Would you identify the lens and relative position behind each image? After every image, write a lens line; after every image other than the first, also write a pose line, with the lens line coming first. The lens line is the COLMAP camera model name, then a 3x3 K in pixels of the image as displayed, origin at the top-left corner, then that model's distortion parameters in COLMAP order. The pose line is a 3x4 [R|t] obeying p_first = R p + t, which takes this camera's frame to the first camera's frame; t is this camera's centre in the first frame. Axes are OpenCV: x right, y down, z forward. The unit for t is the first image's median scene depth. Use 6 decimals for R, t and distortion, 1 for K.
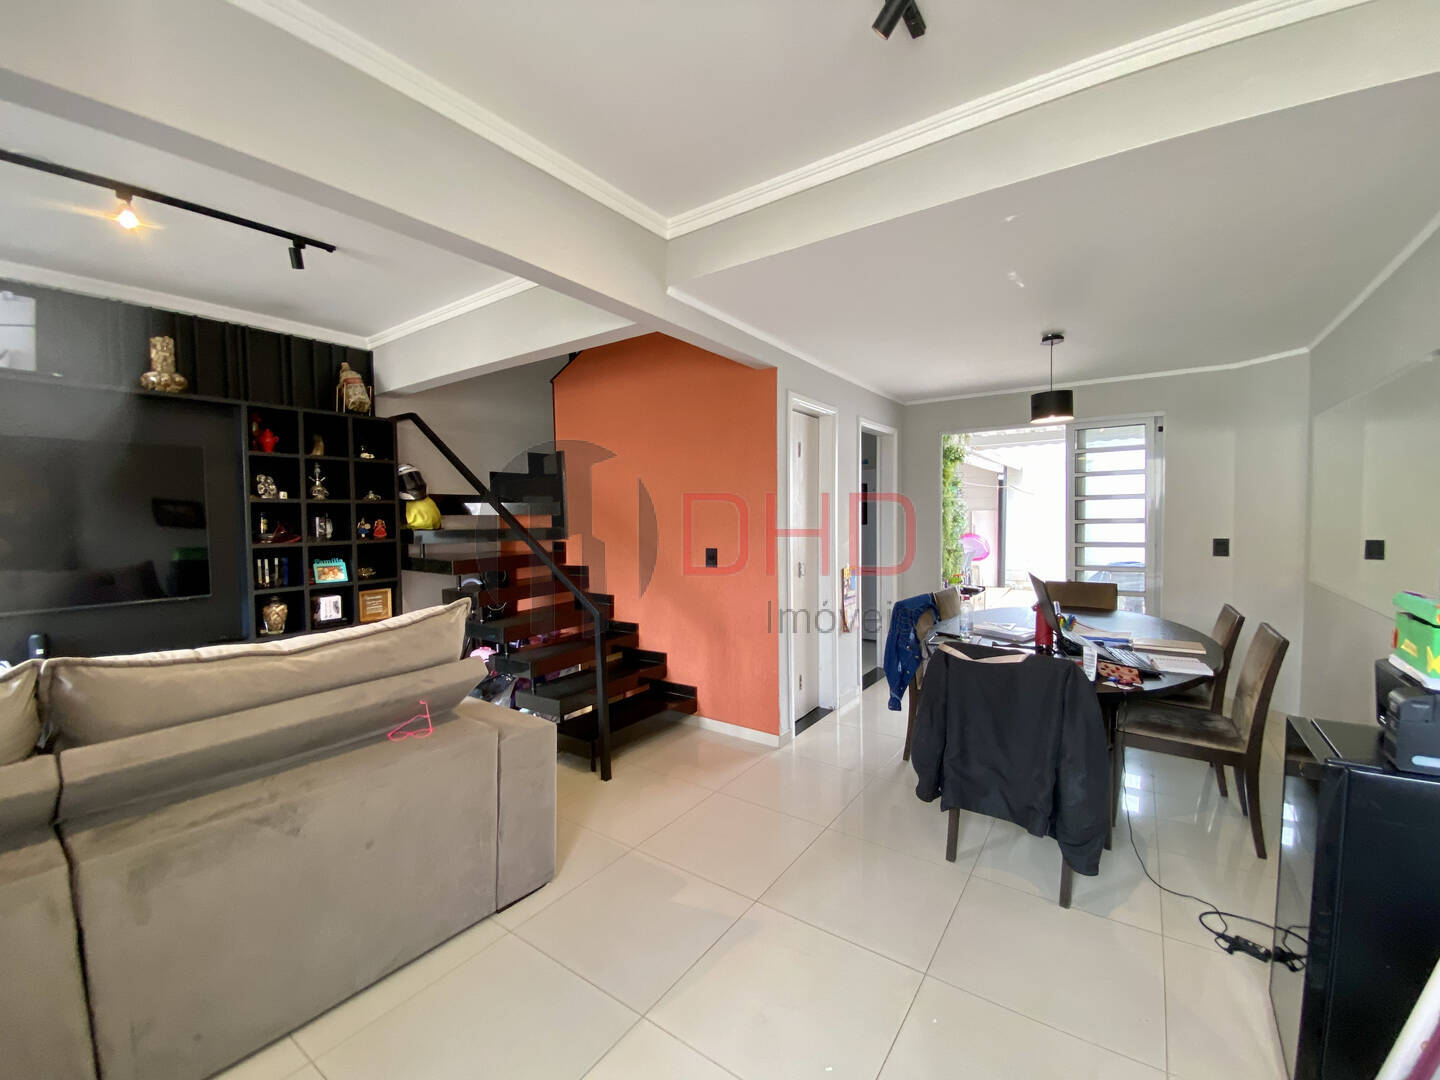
lens RADIAL K [[593.3, 0, 720.0], [0, 593.3, 540.0], [0, 0, 1]] dist [0.000990, 0.000050]
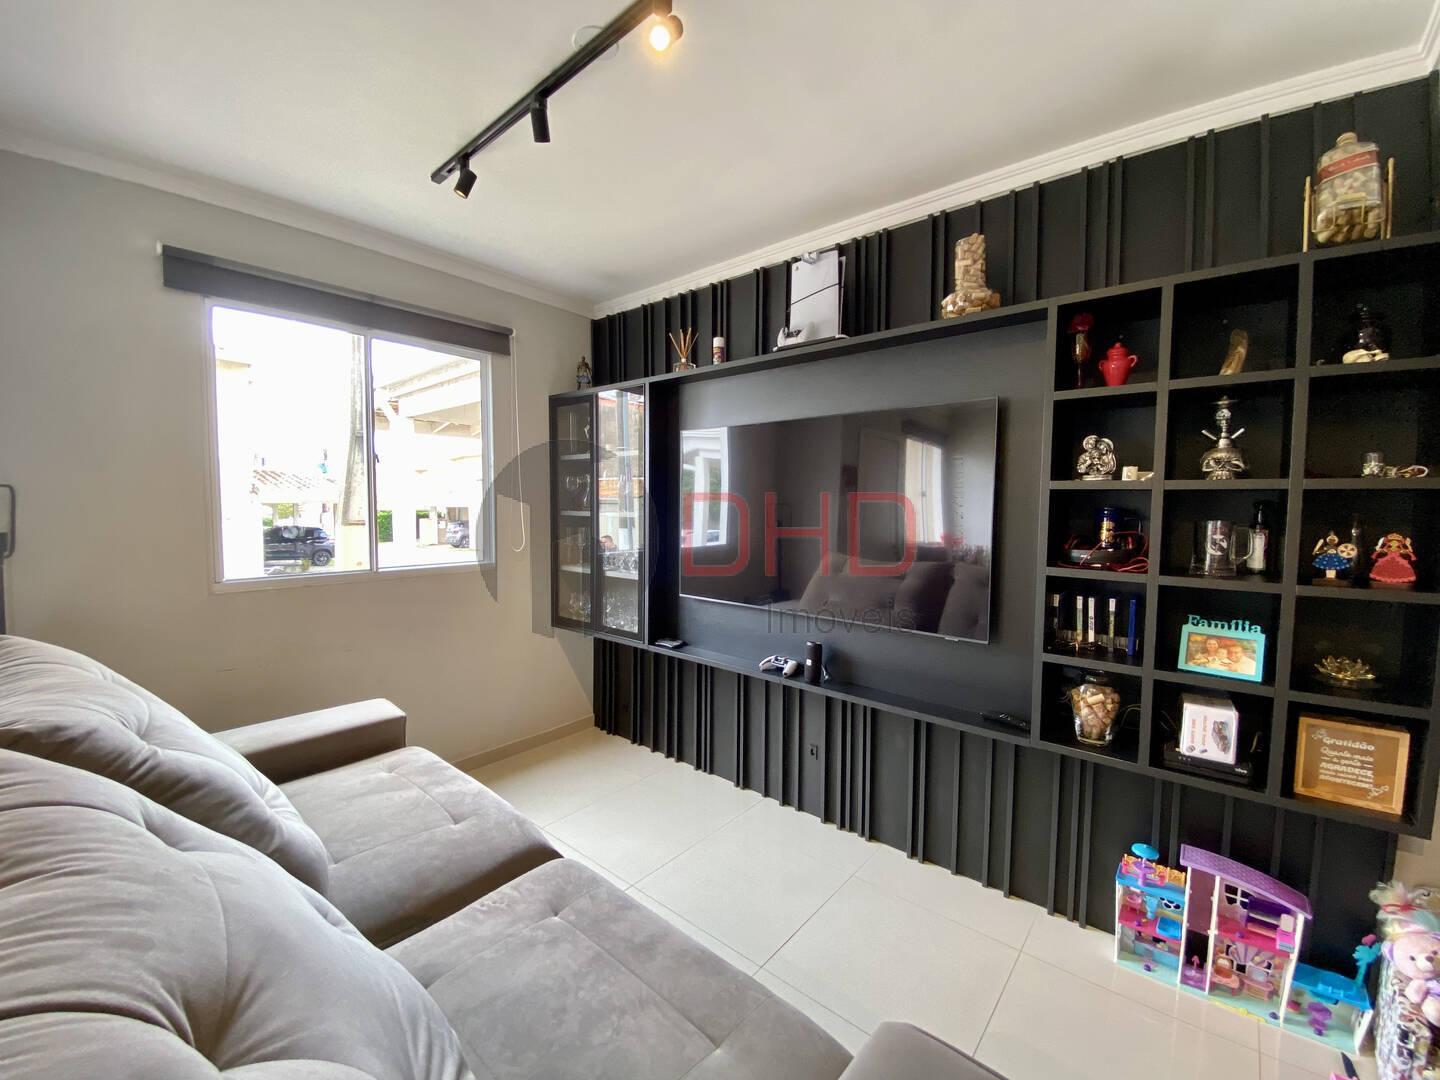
lens RADIAL K [[590.9, 0, 726.2], [0, 590.9, 530.4], [0, 0, 1]] dist [0.023641, -0.021884]
pose [[-0.086891, 0.061239, -0.994334, -0.208998], [-0.049894, 0.996589, 0.065738, -0.042472], [0.994968, 0.055323, -0.083539, 0.680161]]
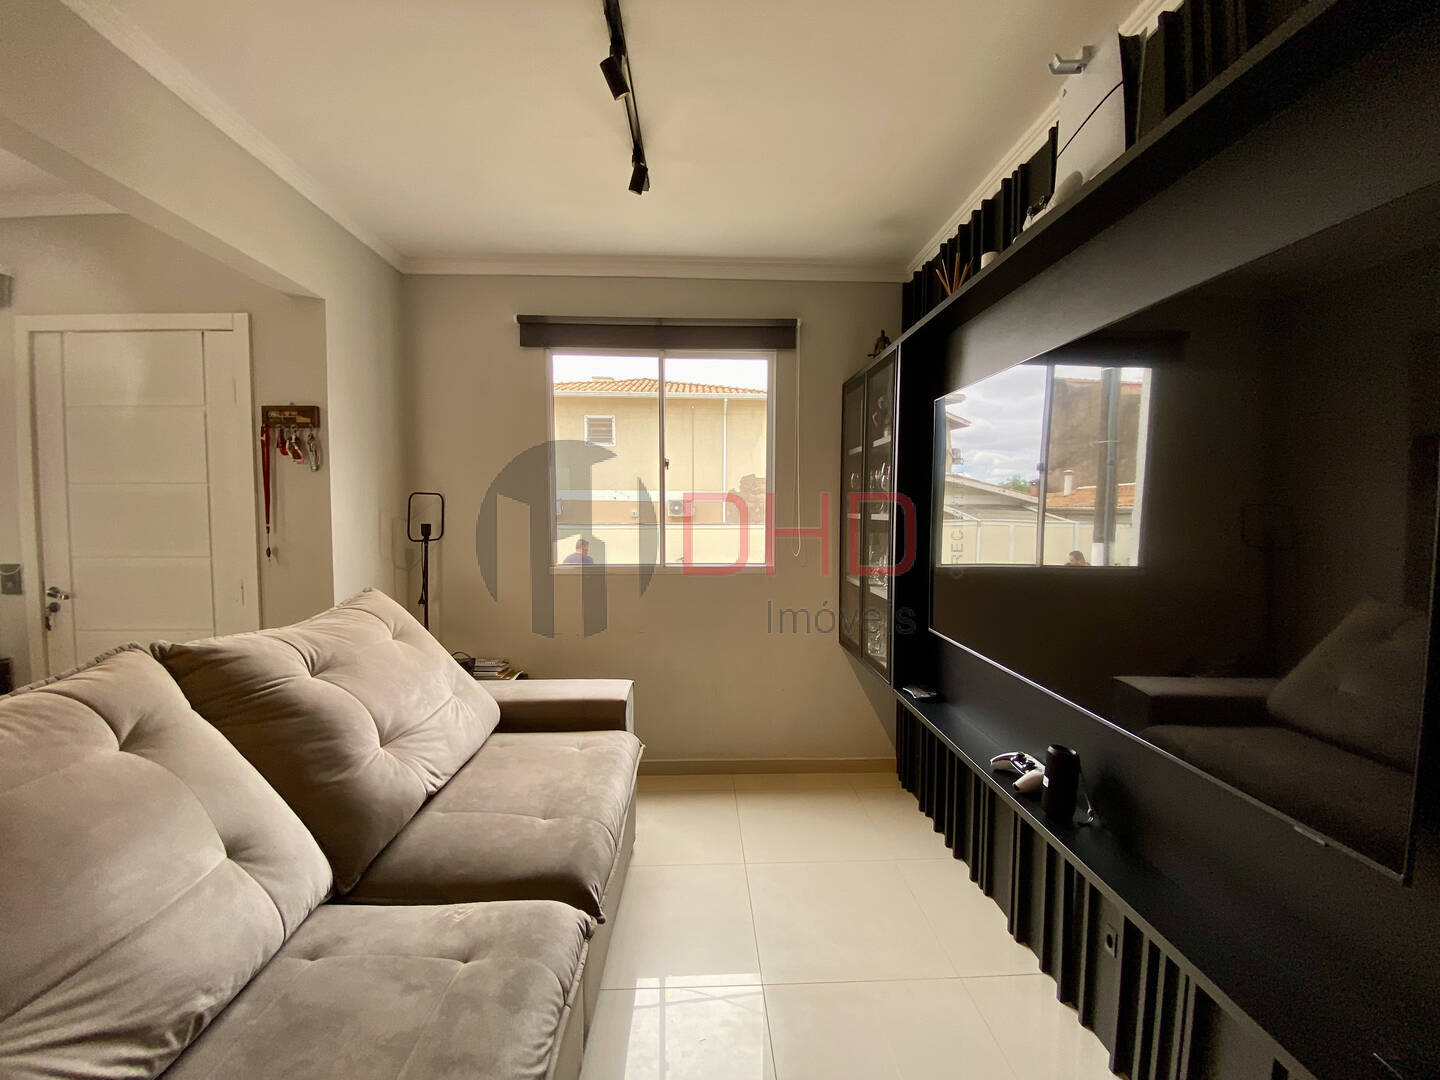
lens RADIAL K [[578.8, 0, 715.0], [0, 578.8, 544.6], [0, 0, 1]] dist [-0.002440, -0.000308]
pose [[-0.796264, 0.043246, -0.603402, -0.495630], [-0.020929, 0.994875, 0.098921, -0.033581], [0.604588, 0.091395, -0.791278, 0.872099]]
